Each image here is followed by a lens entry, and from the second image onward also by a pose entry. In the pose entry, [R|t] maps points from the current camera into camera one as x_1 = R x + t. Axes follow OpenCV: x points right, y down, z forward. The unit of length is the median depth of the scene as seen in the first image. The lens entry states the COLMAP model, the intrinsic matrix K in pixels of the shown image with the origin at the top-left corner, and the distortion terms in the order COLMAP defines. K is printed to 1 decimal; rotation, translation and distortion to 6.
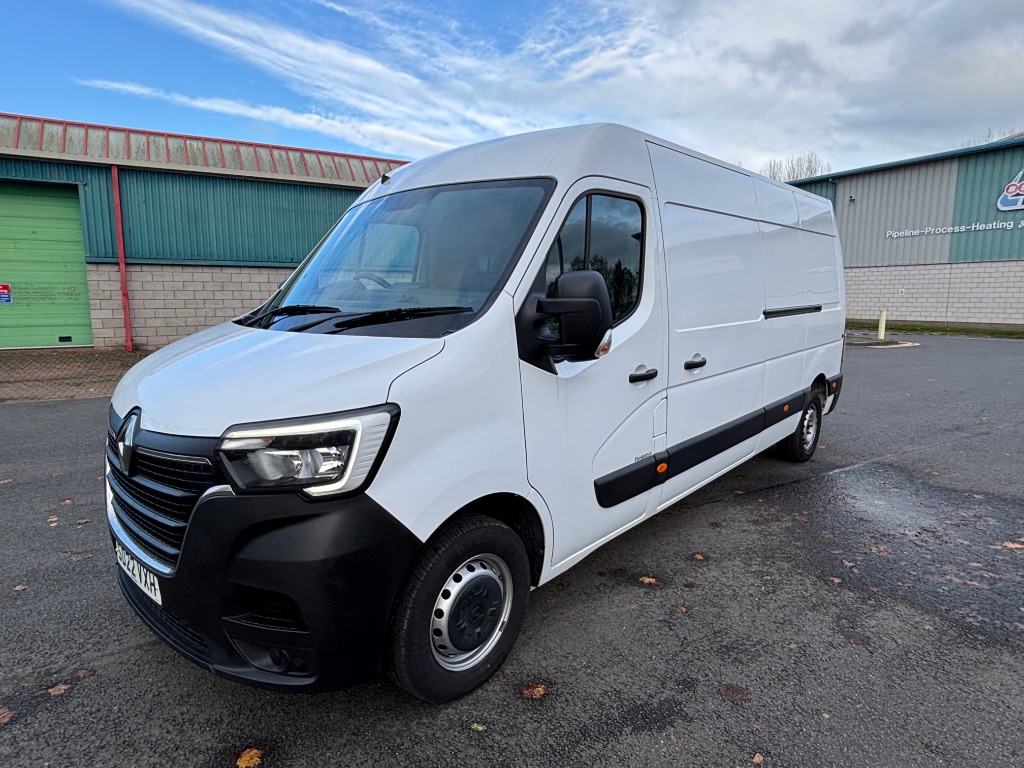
lens RADIAL K [[592.7, 0, 513.4], [0, 592.7, 378.9], [0, 0, 1]] dist [-0.000541, -0.002968]
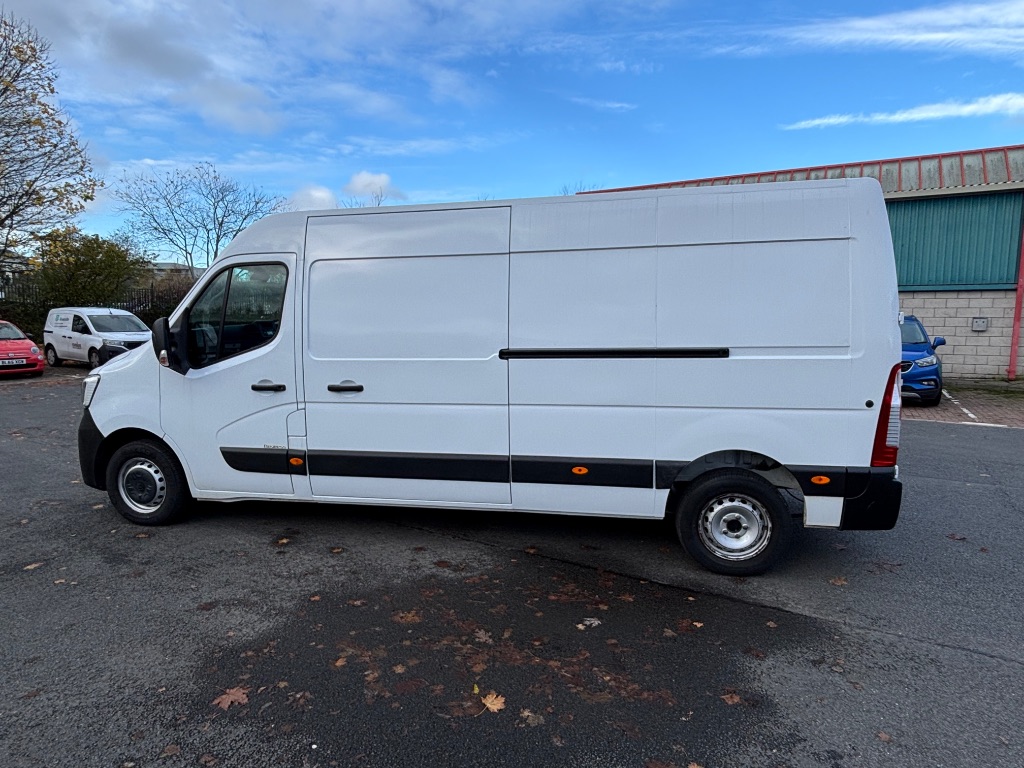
lens RADIAL K [[592.7, 0, 511.6], [0, 592.7, 384.9], [0, 0, 1]] dist [-0.000541, -0.002968]
pose [[0.503678, 0.101177, -0.857946, 0.305652], [-0.121815, 0.991513, 0.045414, -0.026089], [0.855260, 0.081637, 0.511729, 0.136822]]
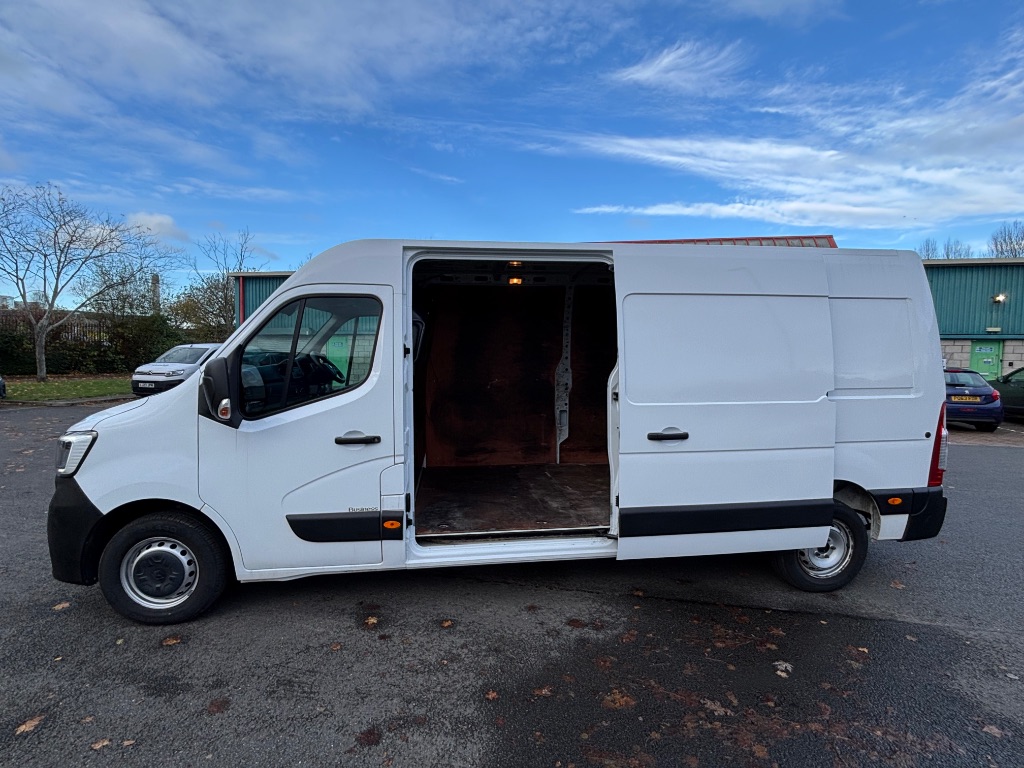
lens RADIAL K [[504.6, 0, 517.6], [0, 504.6, 379.5], [0, 0, 1]] dist [-0.017290, 0.010403]
pose [[0.754339, 0.045365, -0.654915, 0.199912], [-0.105472, 0.993025, -0.052698, -0.019181], [0.647957, 0.108828, 0.753862, 0.075486]]
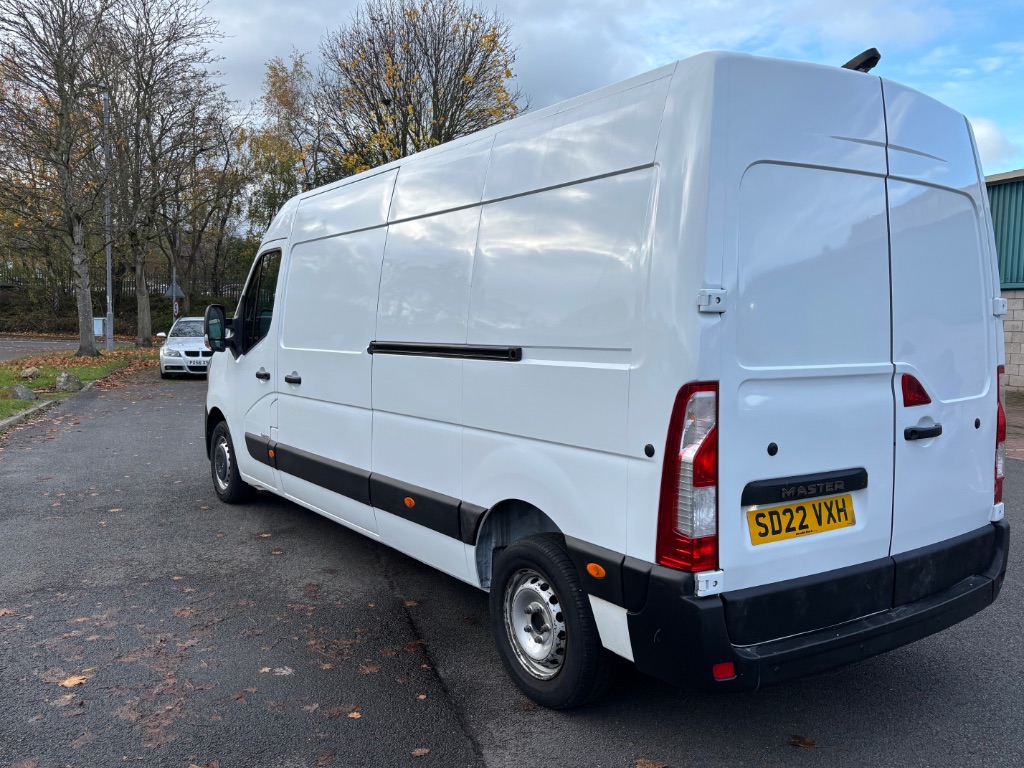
lens RADIAL K [[858.5, 0, 511.7], [0, 858.5, 381.2], [0, 0, 1]] dist [0.054807, -0.028542]
pose [[-0.240660, 0.065526, -0.968395, 0.362842], [-0.154108, 0.982483, 0.104777, -0.052346], [0.958297, 0.174453, -0.226346, 0.357763]]
